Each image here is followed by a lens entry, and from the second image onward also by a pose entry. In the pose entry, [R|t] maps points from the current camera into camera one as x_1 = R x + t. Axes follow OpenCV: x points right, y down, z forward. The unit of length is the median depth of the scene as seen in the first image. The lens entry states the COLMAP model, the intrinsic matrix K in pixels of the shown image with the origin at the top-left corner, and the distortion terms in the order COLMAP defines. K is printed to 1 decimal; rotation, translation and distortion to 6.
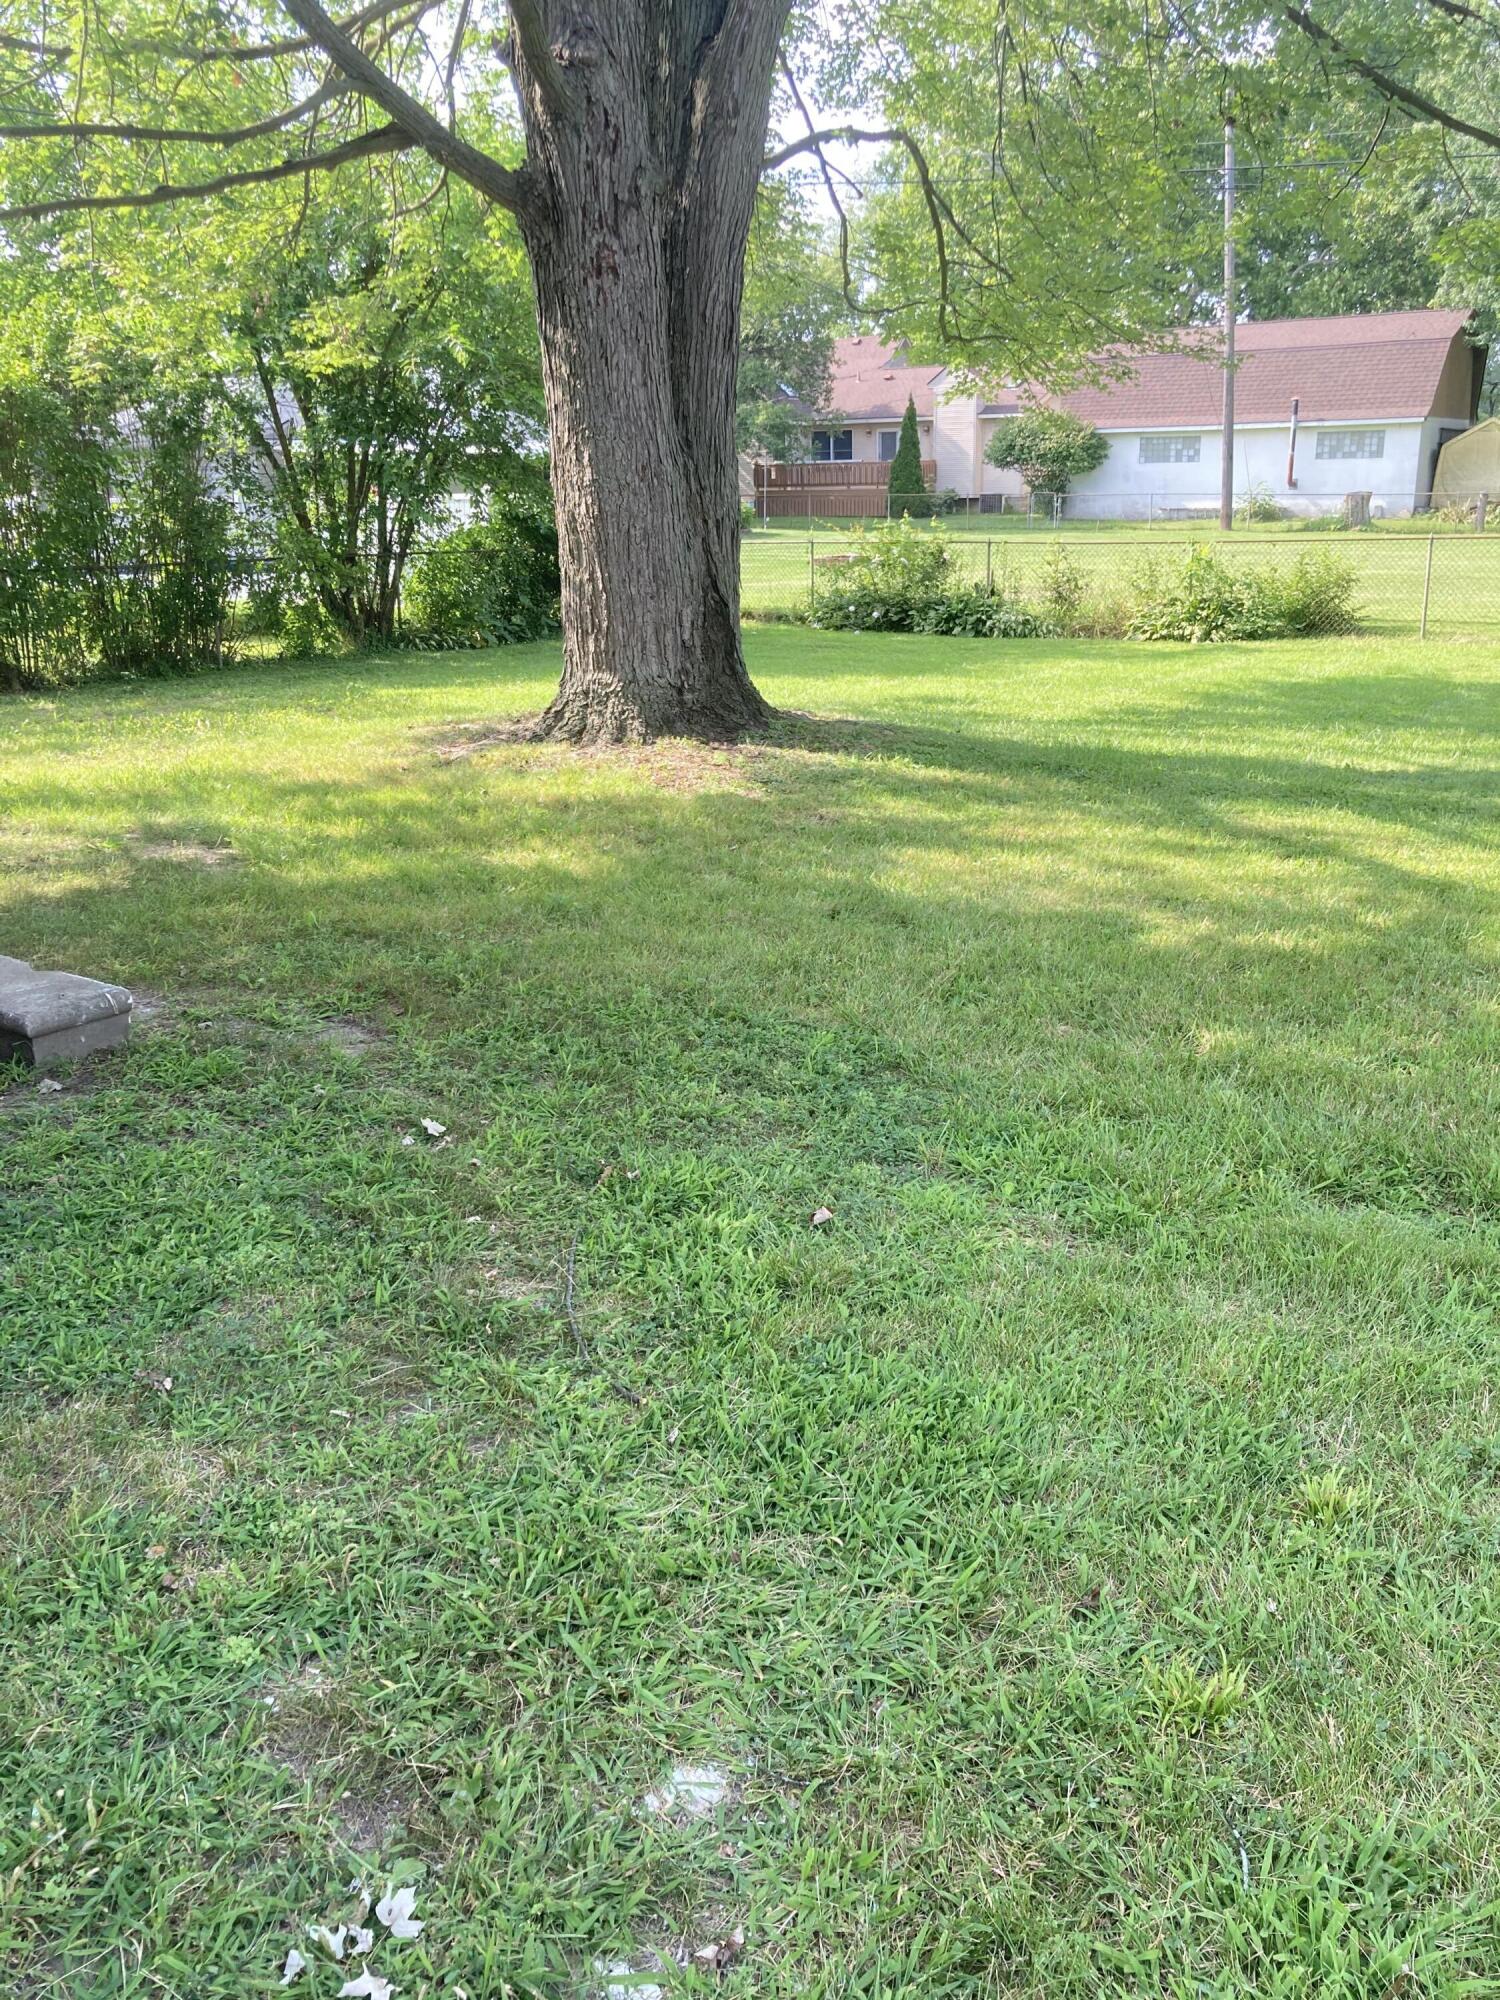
lens RADIAL K [[1659.6, 0, 750.0], [0, 1659.6, 1000.0], [0, 0, 1]] dist [0.007140, 0.003099]
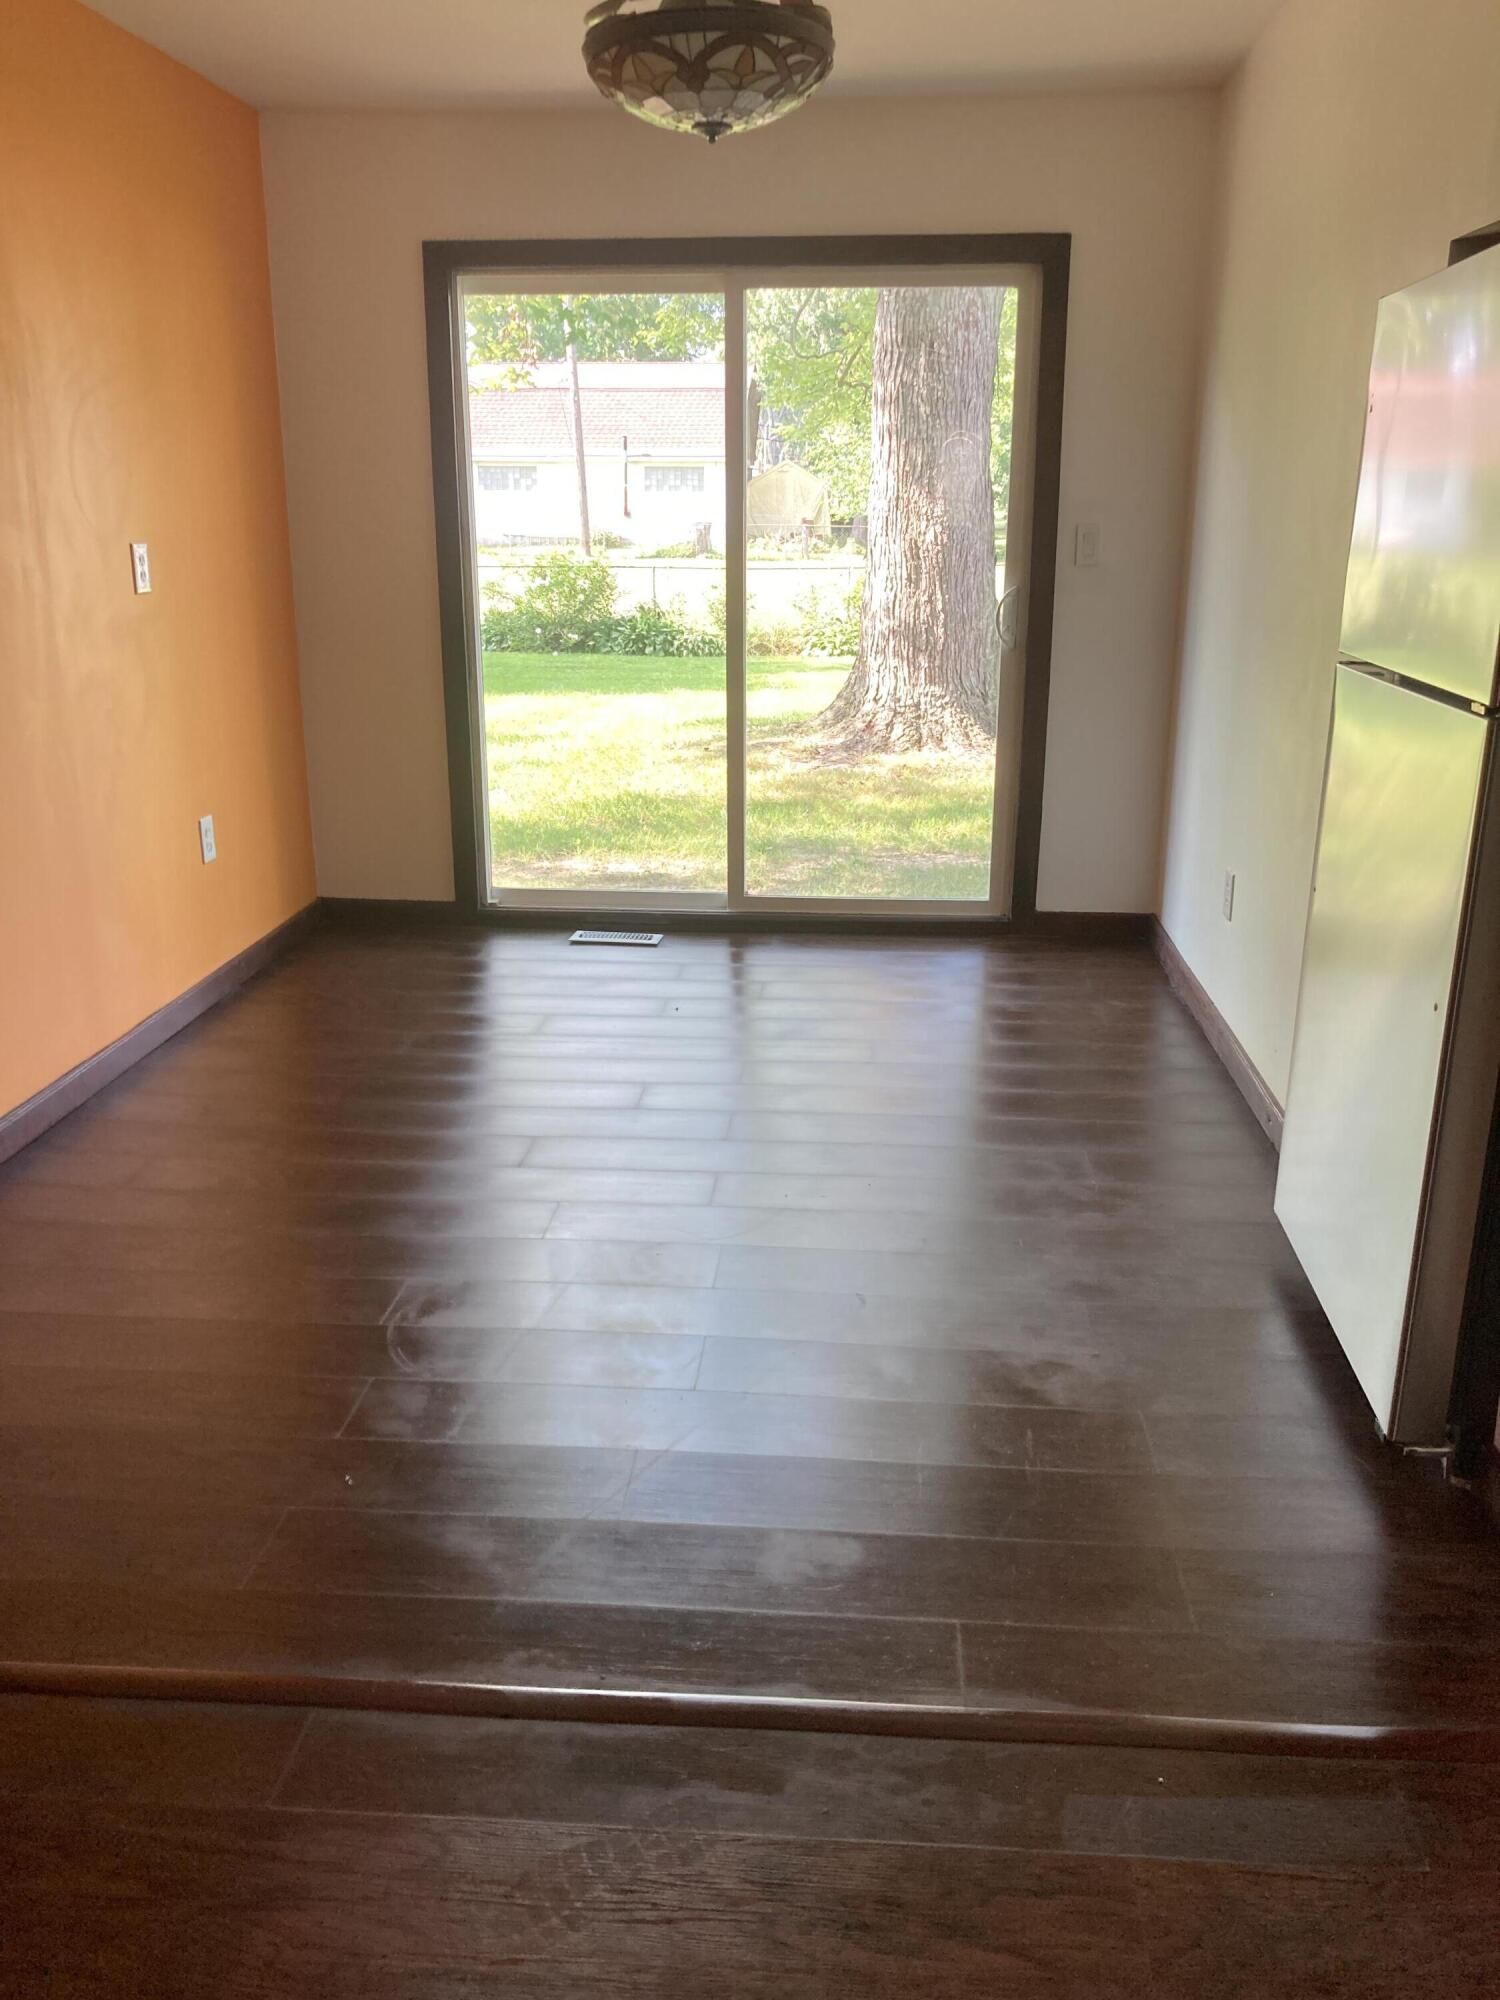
lens RADIAL K [[1659.6, 0, 750.0], [0, 1659.6, 1000.0], [0, 0, 1]] dist [0.007140, 0.003099]
pose [[0.891157, -0.112169, 0.439610, -0.306528], [0.118254, 0.992890, 0.013623, -0.009008], [-0.438012, 0.039845, 0.898086, 0.033768]]
